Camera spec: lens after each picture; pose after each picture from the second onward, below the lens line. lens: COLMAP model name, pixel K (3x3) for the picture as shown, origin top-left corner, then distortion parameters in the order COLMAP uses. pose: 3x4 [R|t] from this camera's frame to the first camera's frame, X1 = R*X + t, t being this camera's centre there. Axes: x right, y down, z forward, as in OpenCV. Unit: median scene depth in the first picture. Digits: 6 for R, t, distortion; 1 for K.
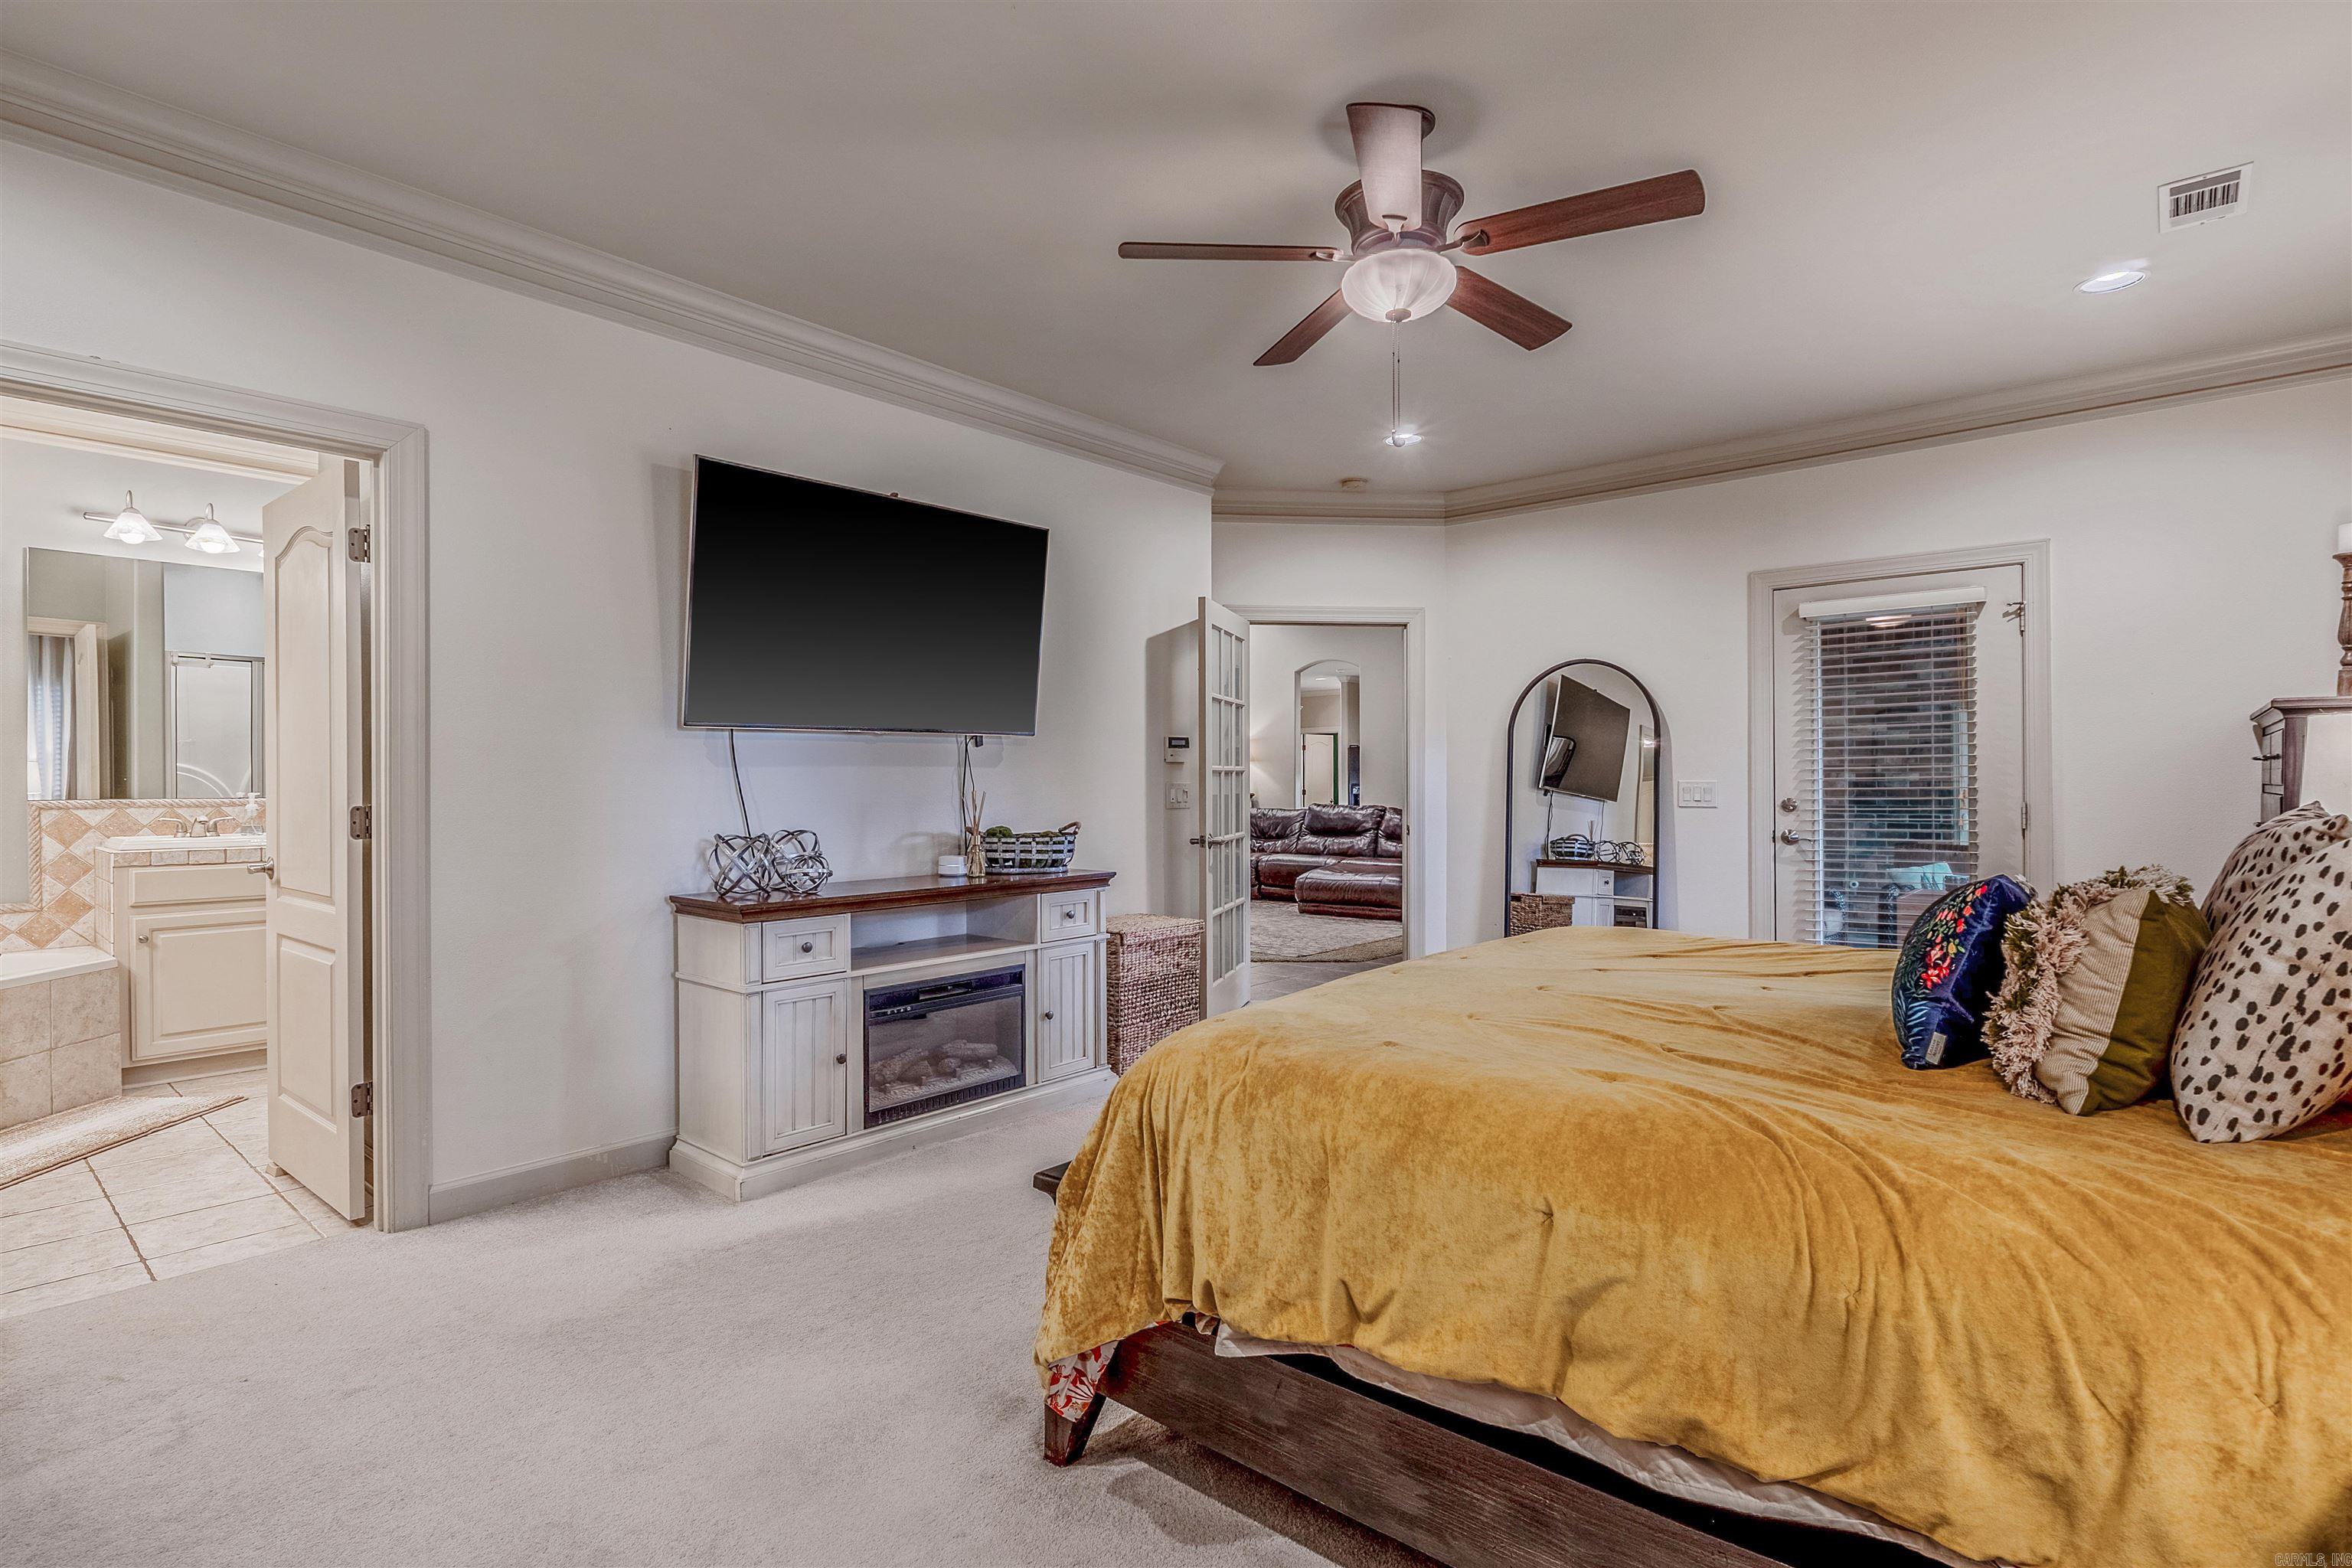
lens RADIAL K [[1126.9, 0, 1158.0], [0, 1126.9, 780.1], [0, 0, 1]] dist [-0.004466, -0.001506]
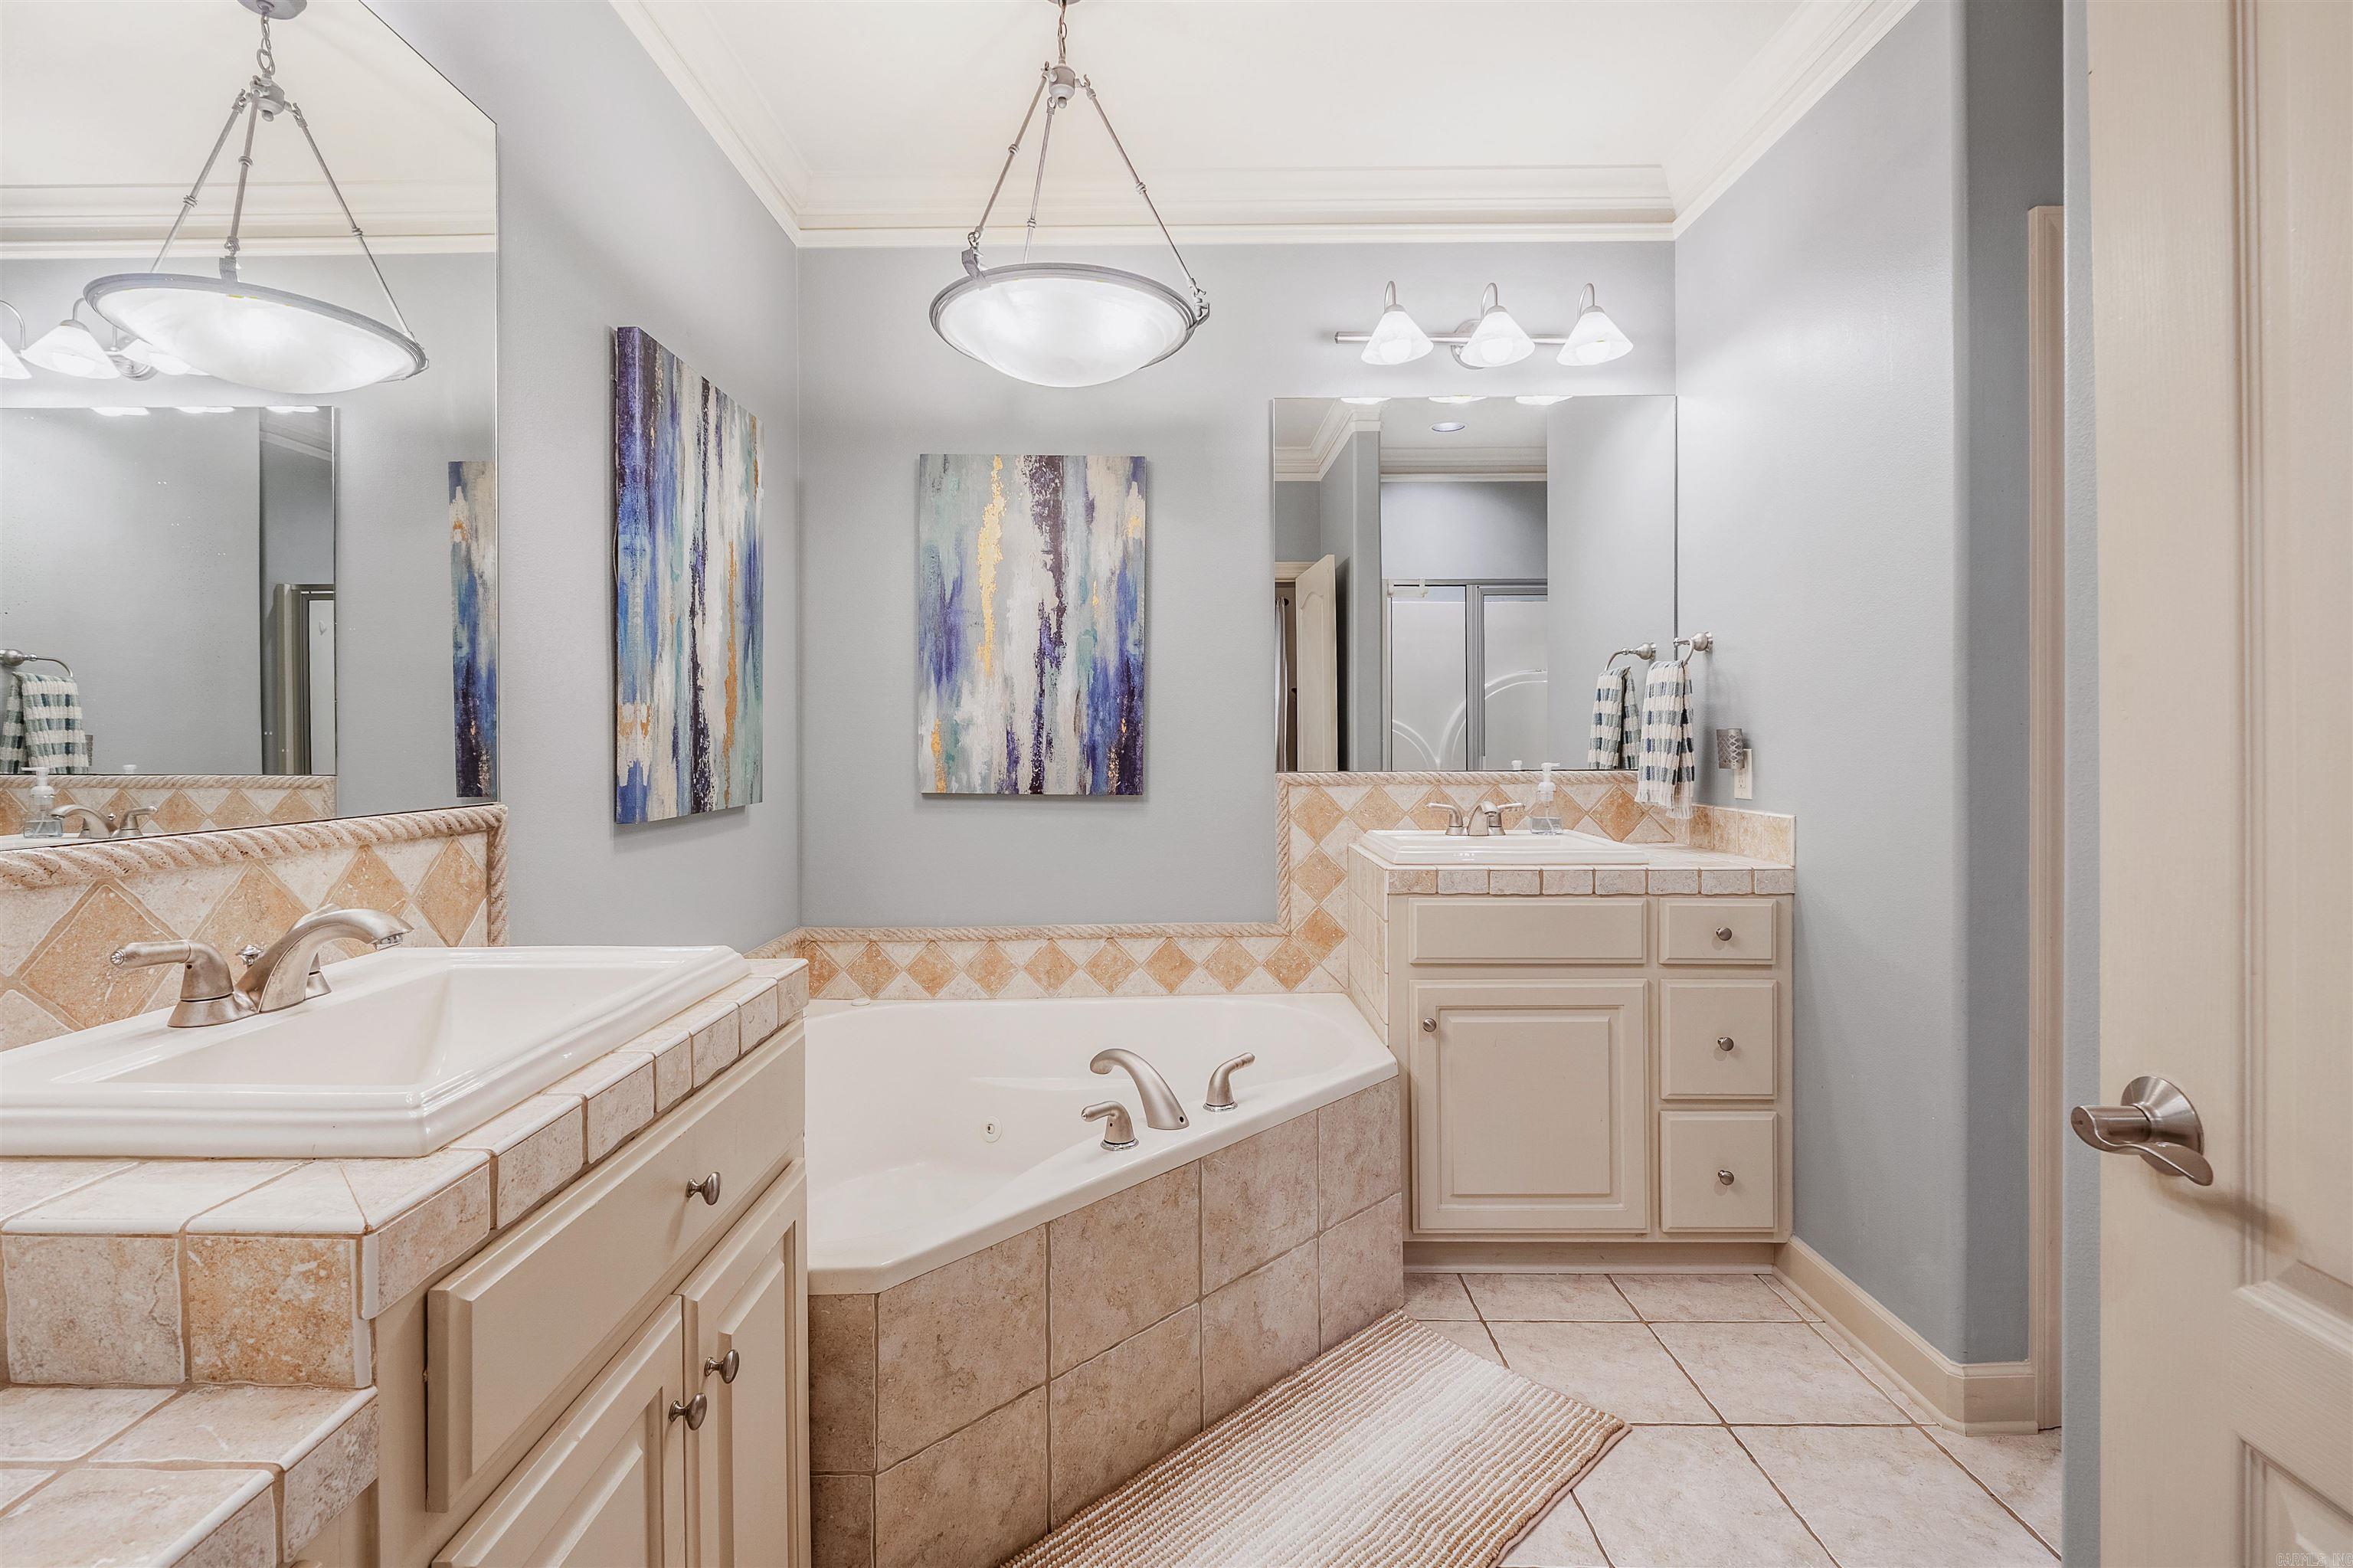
lens RADIAL K [[1071.9, 0, 1201.4], [0, 1071.9, 750.9], [0, 0, 1]] dist [-0.008875, 0.000839]
pose [[0.675594, 0.010188, -0.737204, -0.556495], [0.001807, 0.999879, 0.015474, -0.004742], [0.737272, -0.011786, 0.675493, 0.524381]]
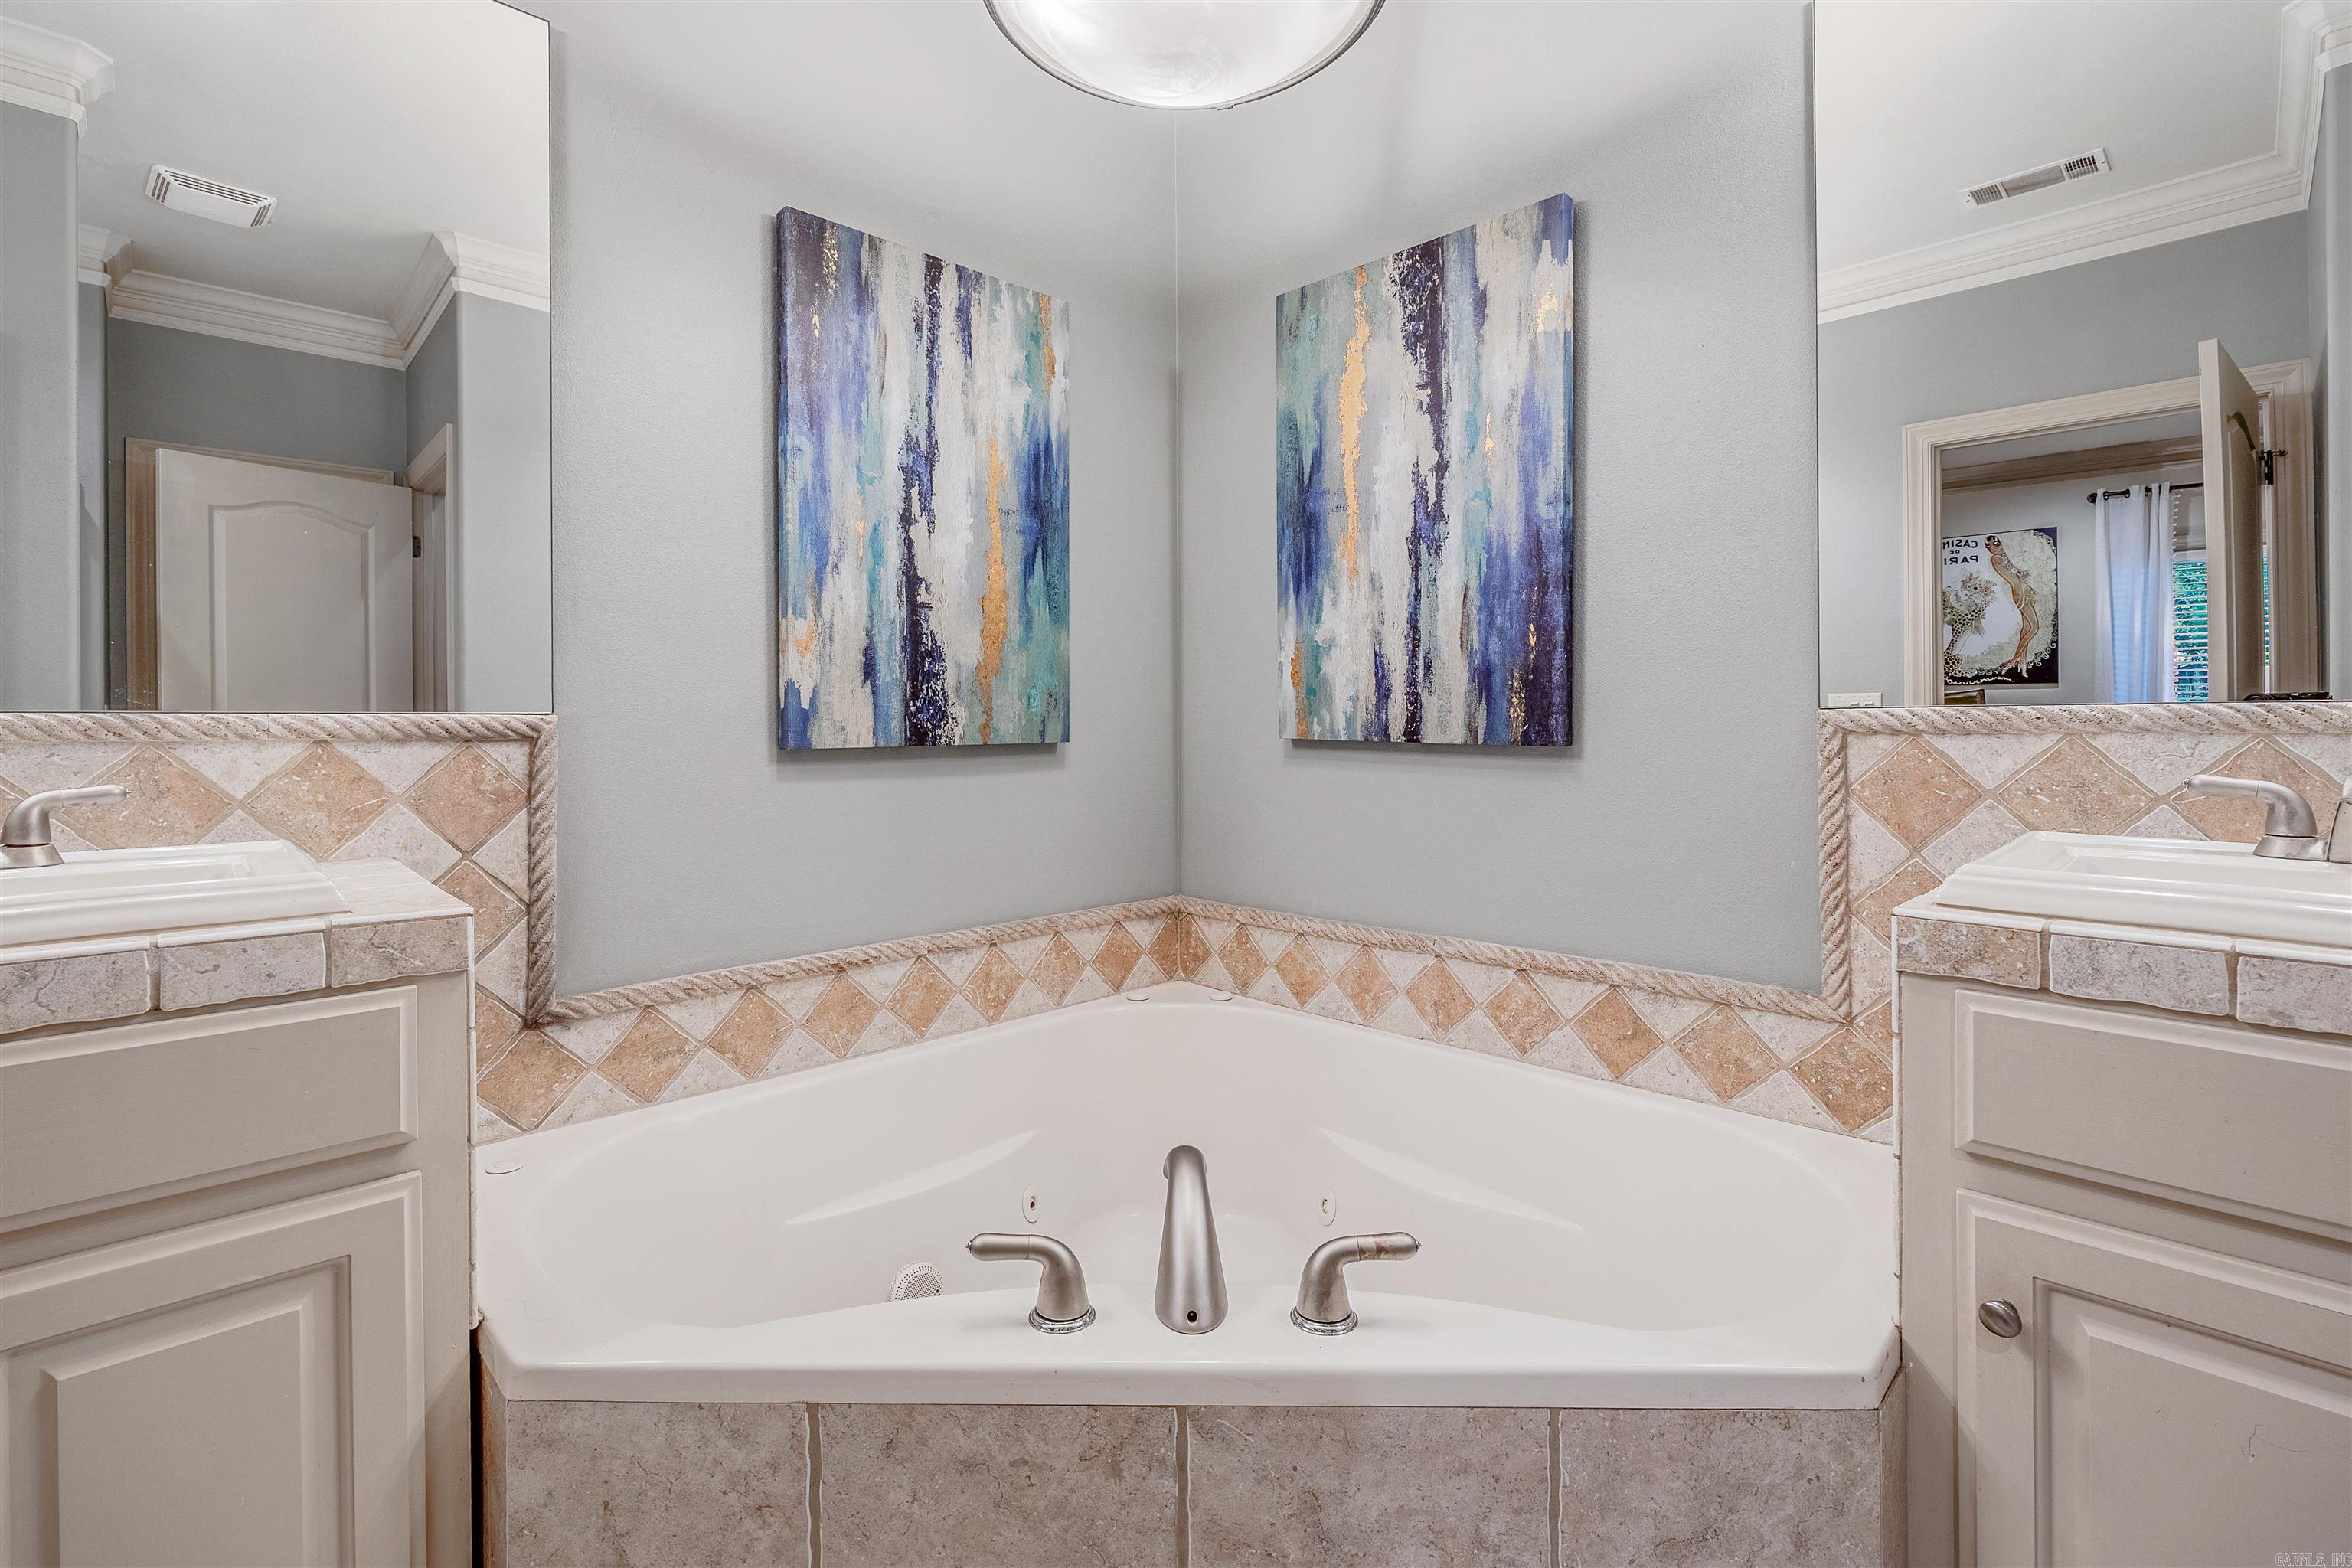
lens RADIAL K [[1071.4, 0, 1116.0], [0, 1071.4, 730.0], [0, 0, 1]] dist [-0.008875, 0.000839]
pose [[-0.095117, 0.012357, -0.995389, -0.644502], [0.006428, 0.999910, 0.011799, 0.019621], [0.995445, -0.005276, -0.095187, 0.803013]]
